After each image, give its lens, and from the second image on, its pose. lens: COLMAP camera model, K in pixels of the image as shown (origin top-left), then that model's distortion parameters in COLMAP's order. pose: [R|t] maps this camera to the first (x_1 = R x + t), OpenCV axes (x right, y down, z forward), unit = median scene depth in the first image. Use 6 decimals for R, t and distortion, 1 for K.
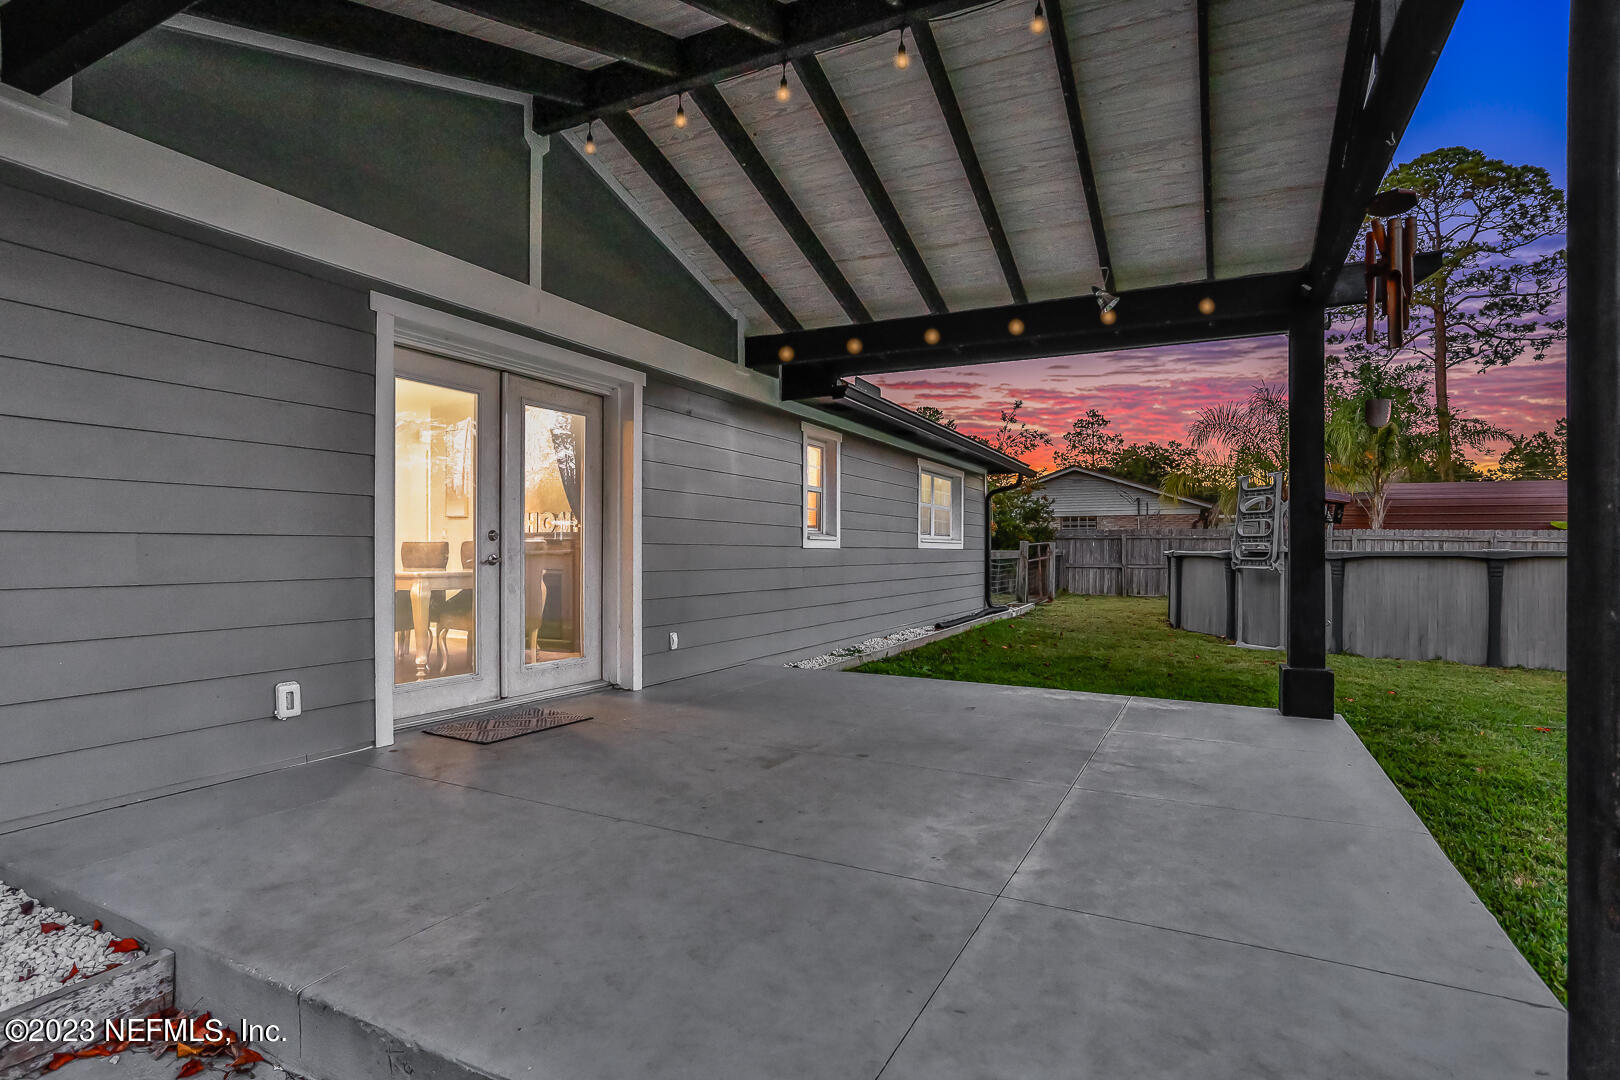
lens RADIAL K [[827.0, 0, 803.0], [0, 827.0, 543.1], [0, 0, 1]] dist [0.005055, 0.002327]
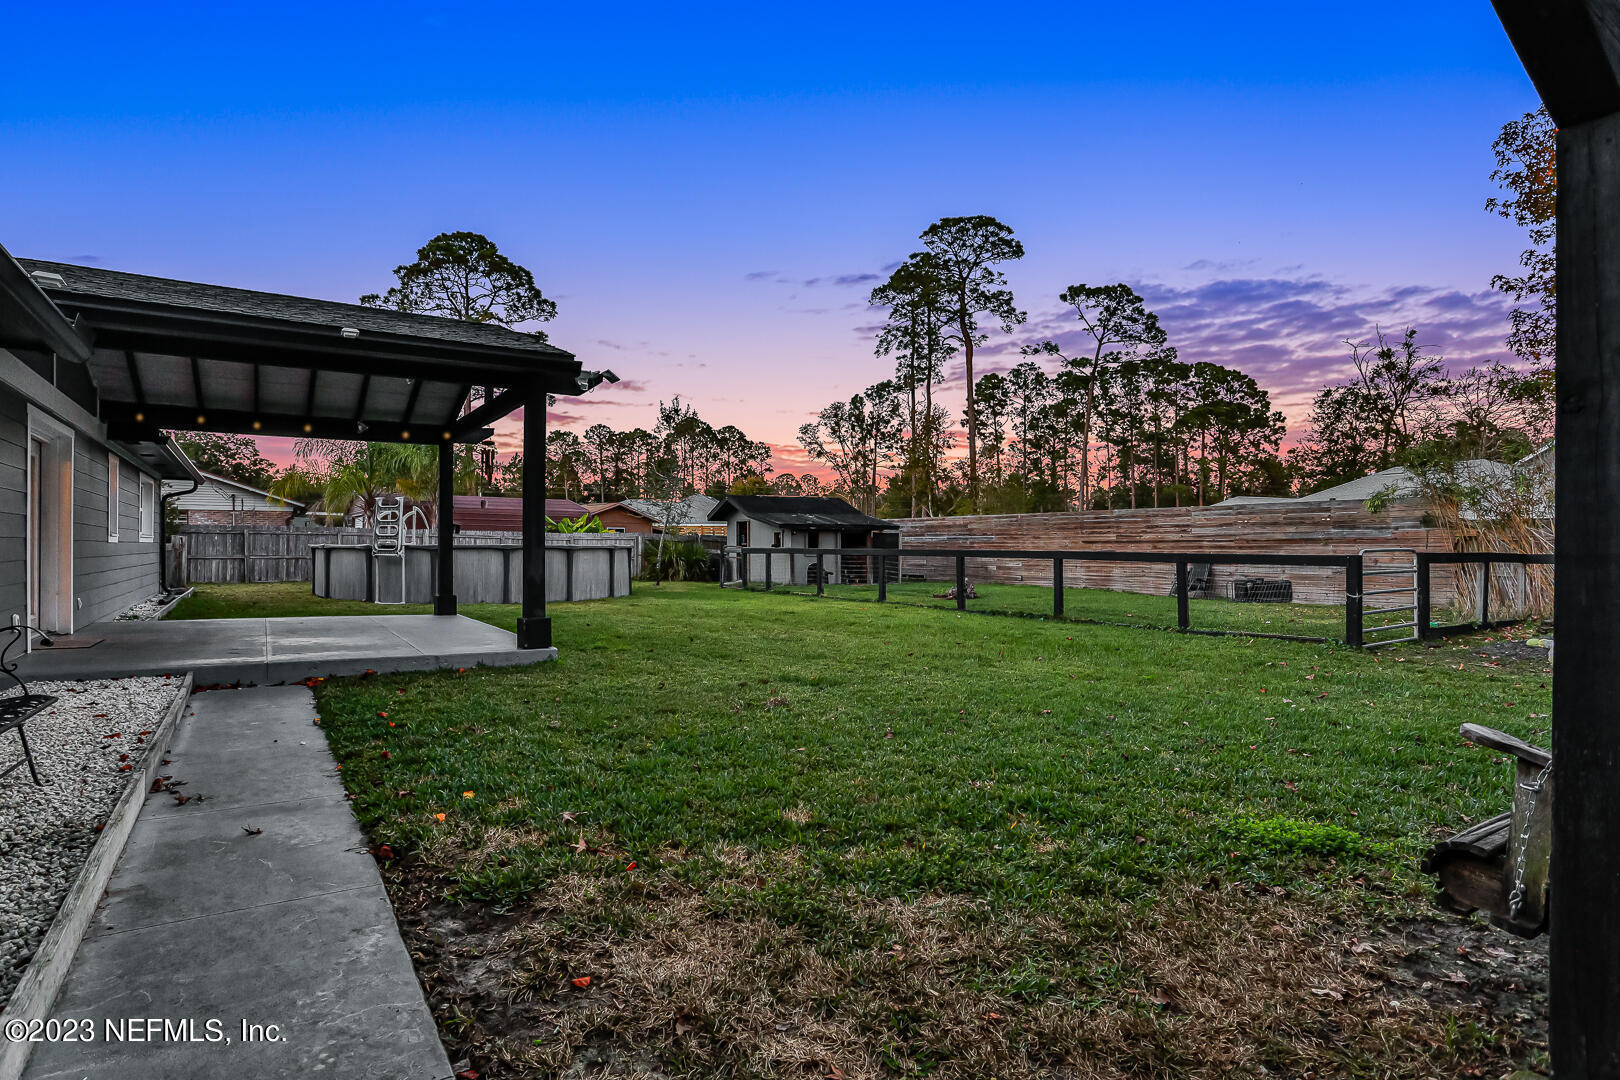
lens RADIAL K [[850.7, 0, 804.4], [0, 850.7, 536.7], [0, 0, 1]] dist [-0.017931, 0.008300]
pose [[0.505119, 0.009129, 0.863001, -0.273830], [-0.009865, 0.999940, -0.004803, -0.003756], [-0.862993, -0.006087, 0.505179, -0.312168]]
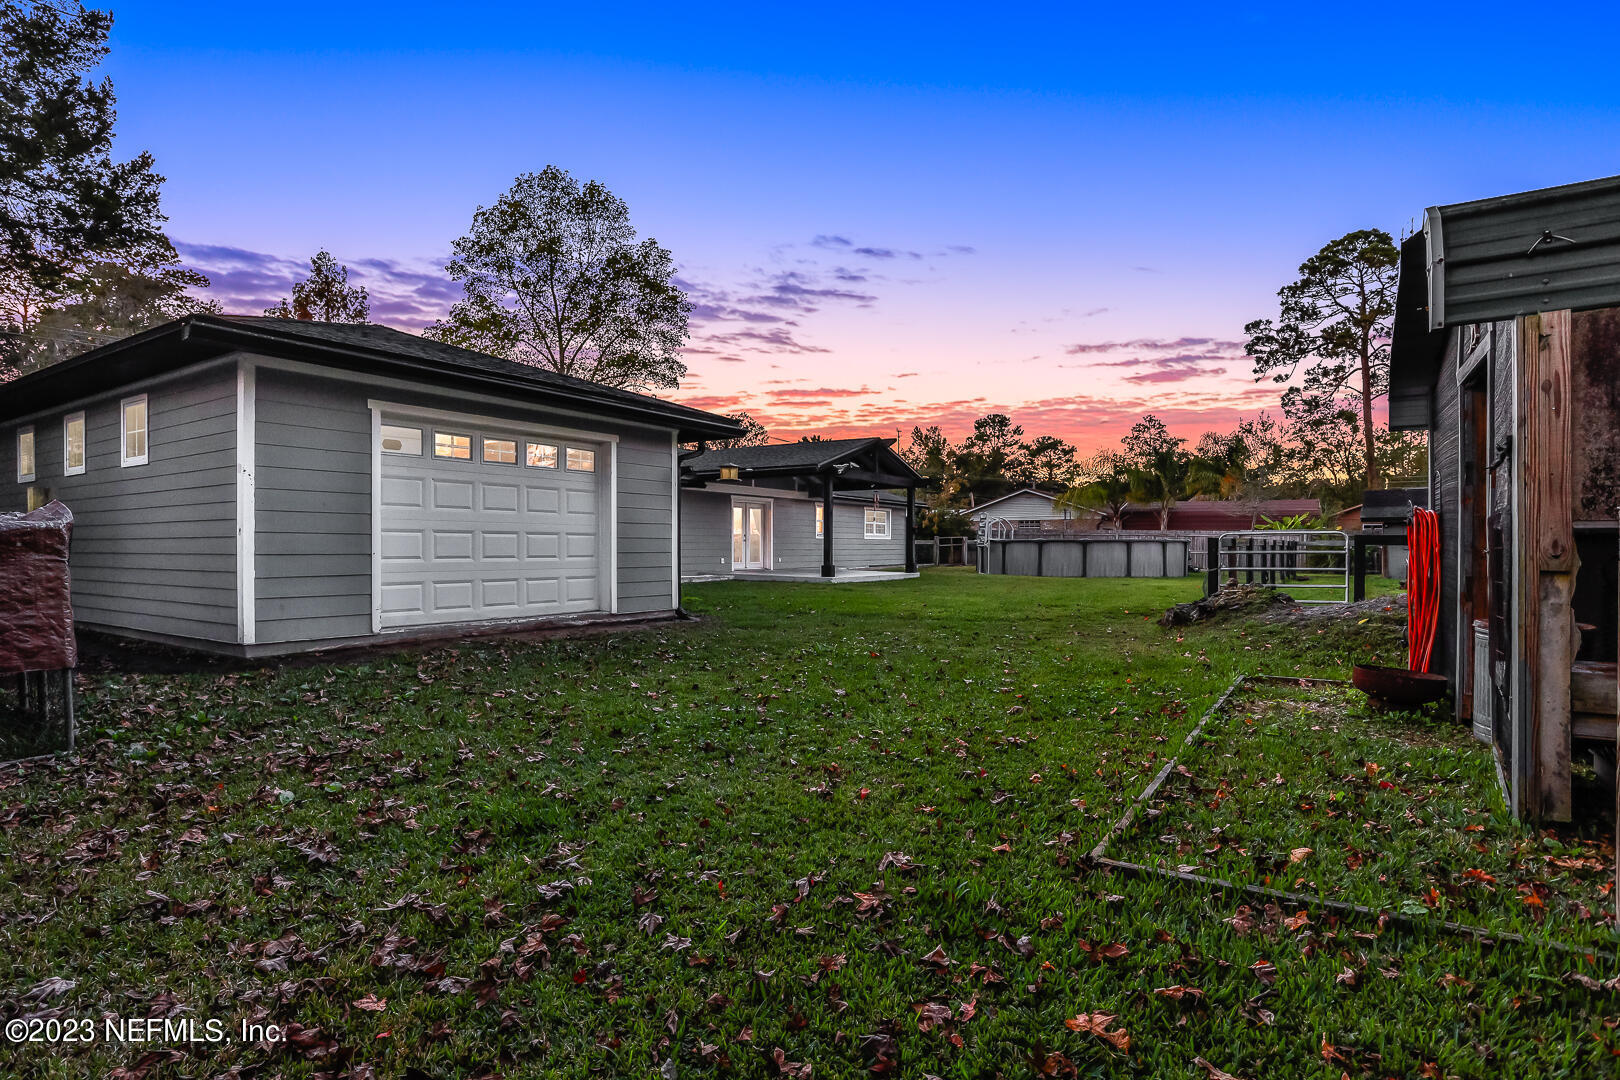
lens RADIAL K [[850.7, 0, 806.0], [0, 850.7, 550.5], [0, 0, 1]] dist [-0.017931, 0.008300]
pose [[0.994468, -0.001911, -0.105019, 0.146677], [0.003241, 0.999917, 0.012498, 0.004963], [0.104987, -0.012769, 0.994392, -1.117354]]
